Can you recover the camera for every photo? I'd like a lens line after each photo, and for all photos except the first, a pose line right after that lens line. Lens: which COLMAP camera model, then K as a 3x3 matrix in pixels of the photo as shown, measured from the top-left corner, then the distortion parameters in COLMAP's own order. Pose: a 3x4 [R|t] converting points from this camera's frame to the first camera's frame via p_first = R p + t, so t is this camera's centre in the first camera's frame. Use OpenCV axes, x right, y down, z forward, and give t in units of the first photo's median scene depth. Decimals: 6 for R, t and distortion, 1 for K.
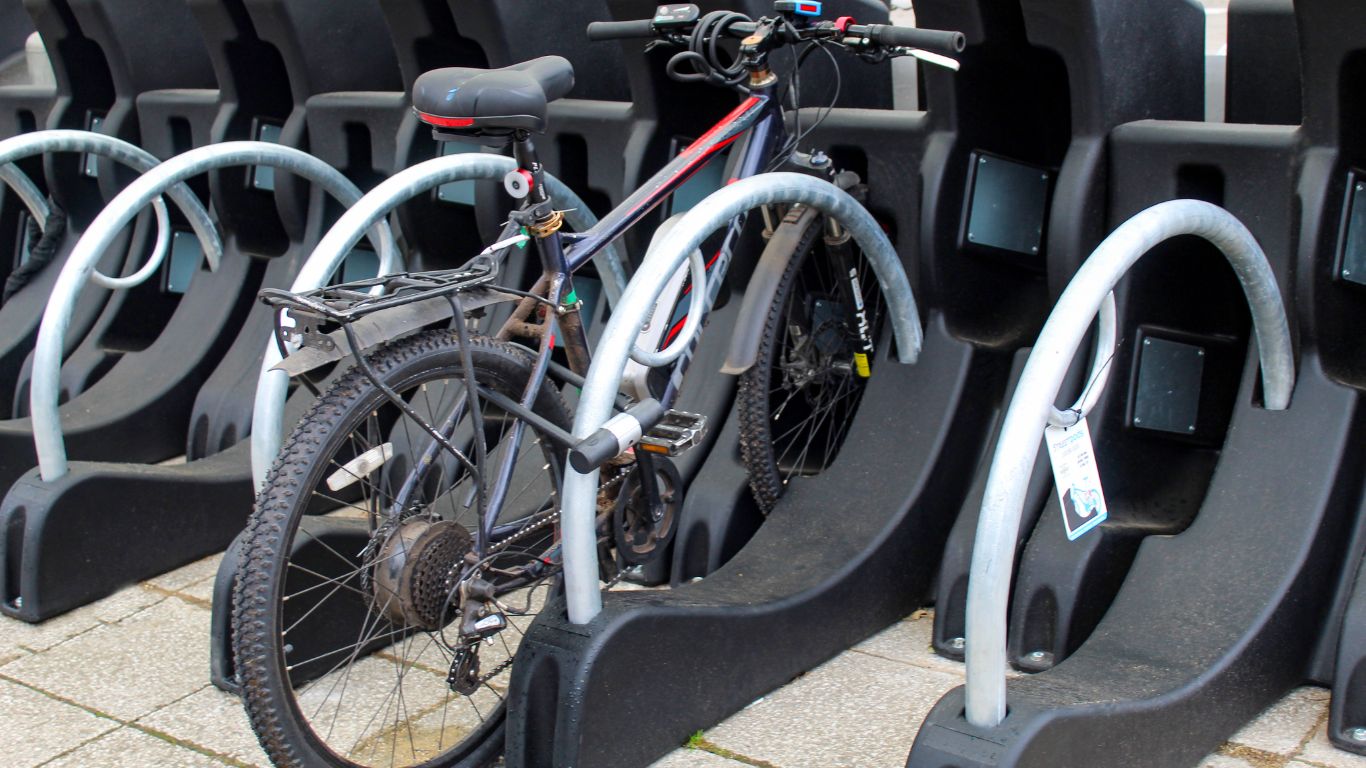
lens RADIAL K [[1882.9, 0, 677.6], [0, 1882.9, 385.0], [0, 0, 1]] dist [-0.026765, 0.000000]
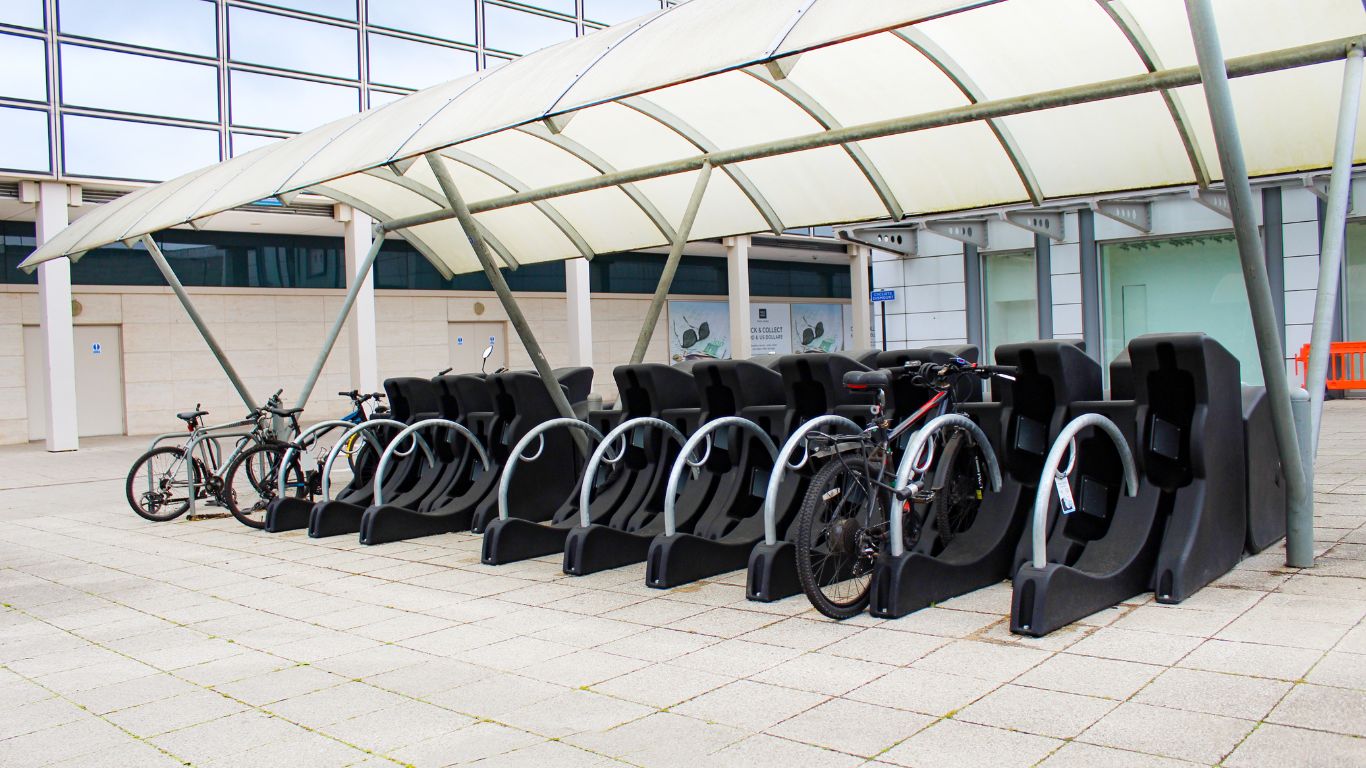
lens RADIAL K [[1154.0, 0, 663.2], [0, 1154.0, 371.2], [0, 0, 1]] dist [-0.138839, 0.103551]
pose [[0.993868, 0.007995, -0.110287, -0.201298], [-0.035028, 0.968782, -0.245429, 0.274383], [0.104882, 0.247787, 0.963121, -0.767910]]
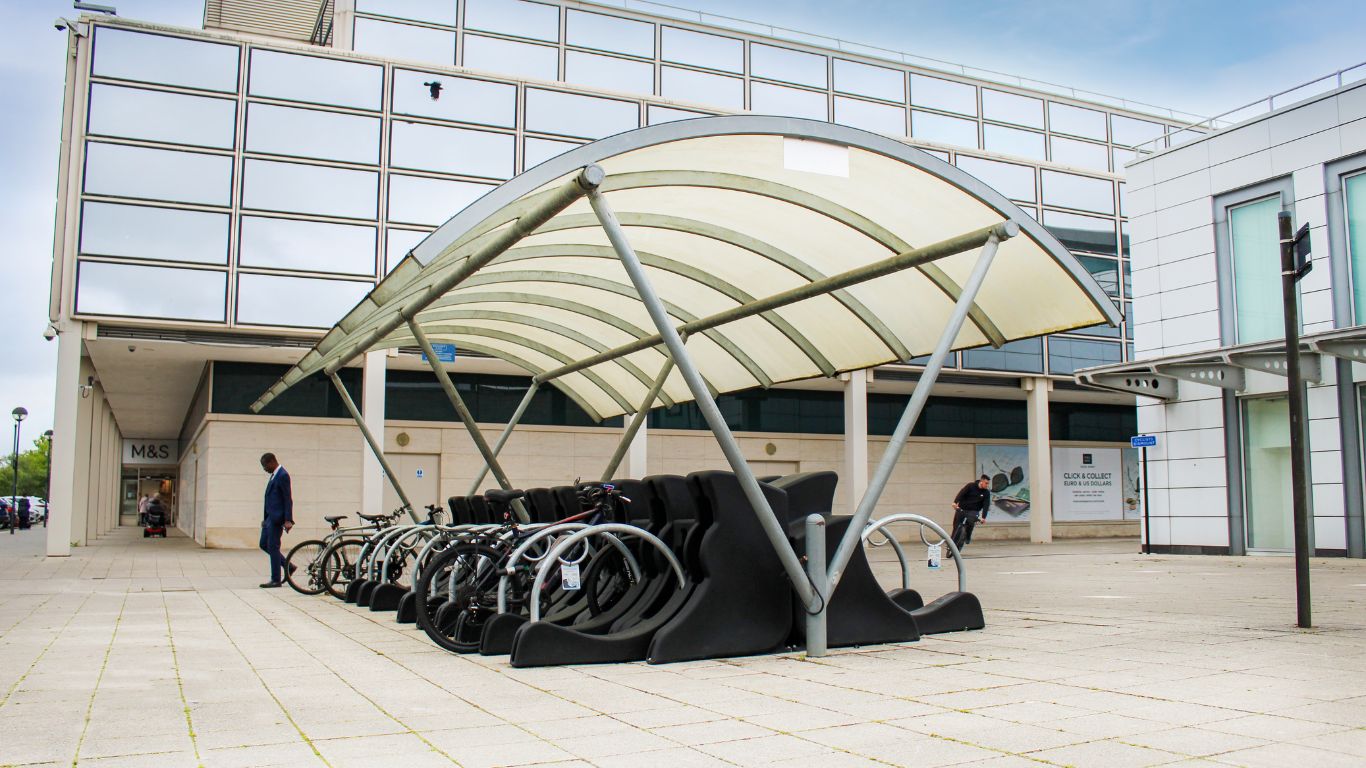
lens RADIAL K [[1154.0, 0, 637.0], [0, 1154.0, 361.1], [0, 0, 1]] dist [-0.138839, 0.103551]
pose [[0.880452, -0.015232, -0.473891, 1.354893], [-0.162507, 0.929249, -0.331795, 0.371233], [0.445416, 0.369140, 0.815684, -1.113613]]
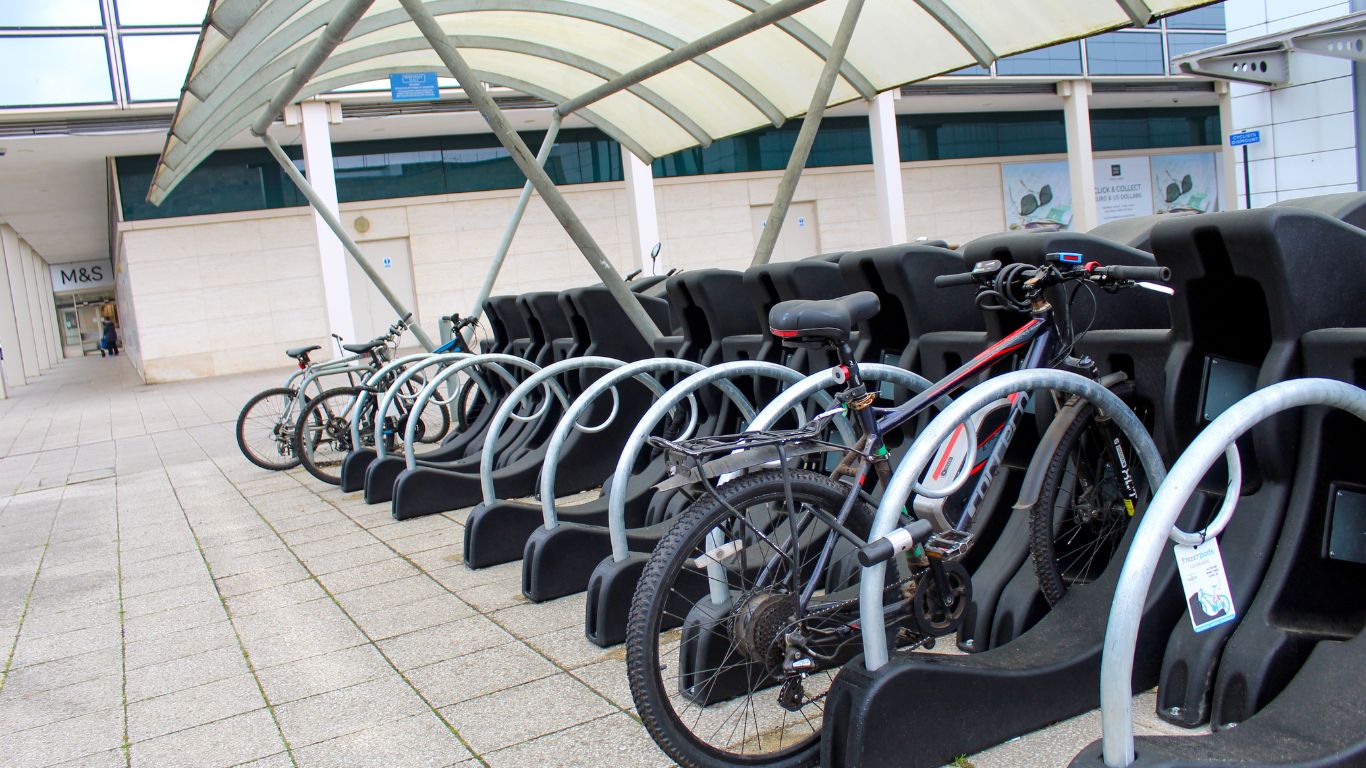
lens RADIAL K [[1154.0, 0, 647.8], [0, 1154.0, 388.2], [0, 0, 1]] dist [-0.138839, 0.103551]
pose [[0.902253, -0.007546, -0.431141, 0.161073], [-0.046049, 0.992443, -0.113737, 0.015708], [0.428741, 0.122473, 0.895087, 0.092193]]
